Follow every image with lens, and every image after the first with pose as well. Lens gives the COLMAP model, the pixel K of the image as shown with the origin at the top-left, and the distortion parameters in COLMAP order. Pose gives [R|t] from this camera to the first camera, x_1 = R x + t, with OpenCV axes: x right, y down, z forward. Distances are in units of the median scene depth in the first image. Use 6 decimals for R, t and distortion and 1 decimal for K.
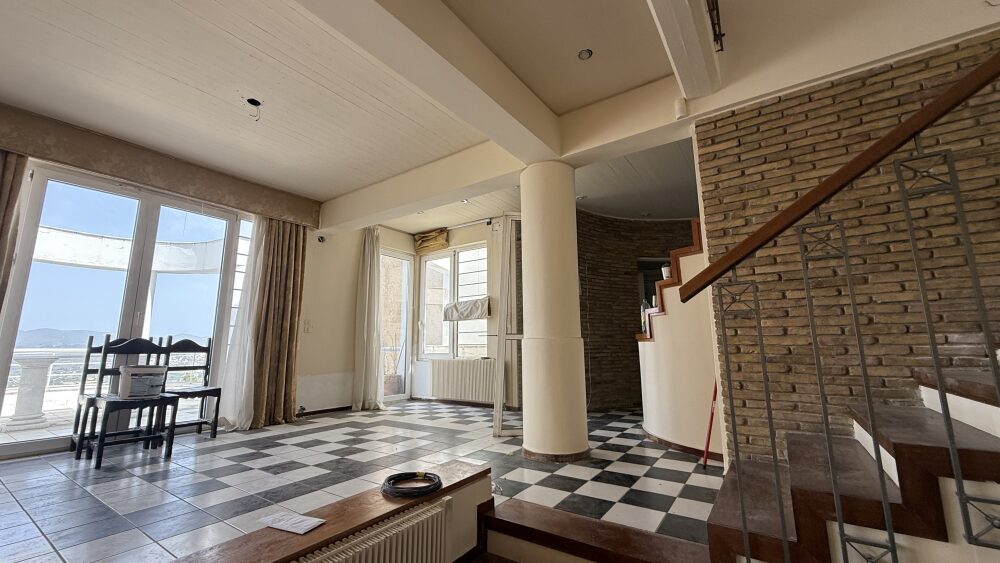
lens RADIAL K [[397.2, 0, 497.9], [0, 397.2, 280.0], [0, 0, 1]] dist [0.001650, -0.000025]
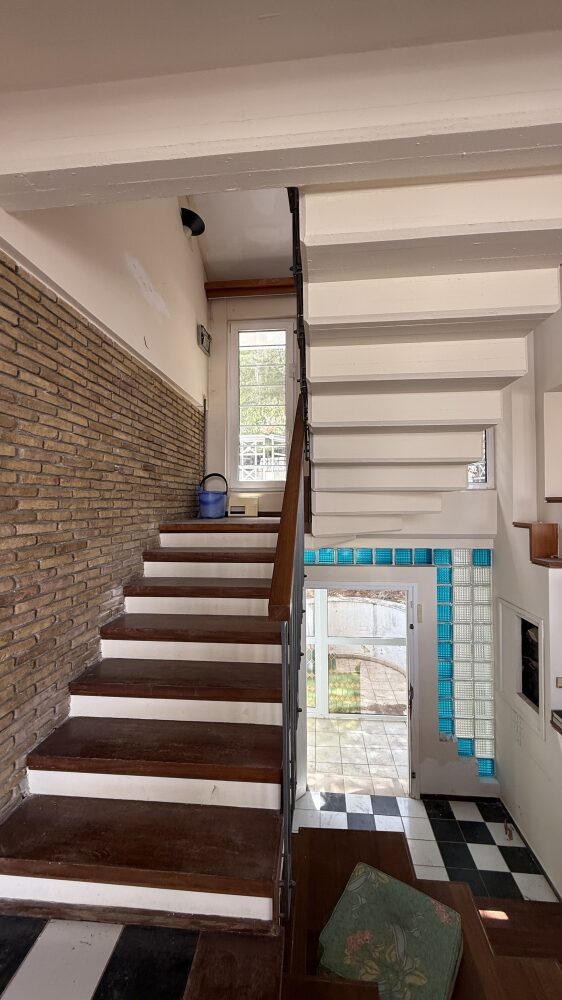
lens RADIAL K [[397.2, 0, 282.6], [0, 397.2, 500.1], [0, 0, 1]] dist [0.001650, -0.000025]
pose [[-0.489717, 0.024929, 0.871525, -0.151413], [-0.132624, 0.985829, -0.102721, -0.065413], [-0.861735, -0.165889, -0.479471, 0.968972]]
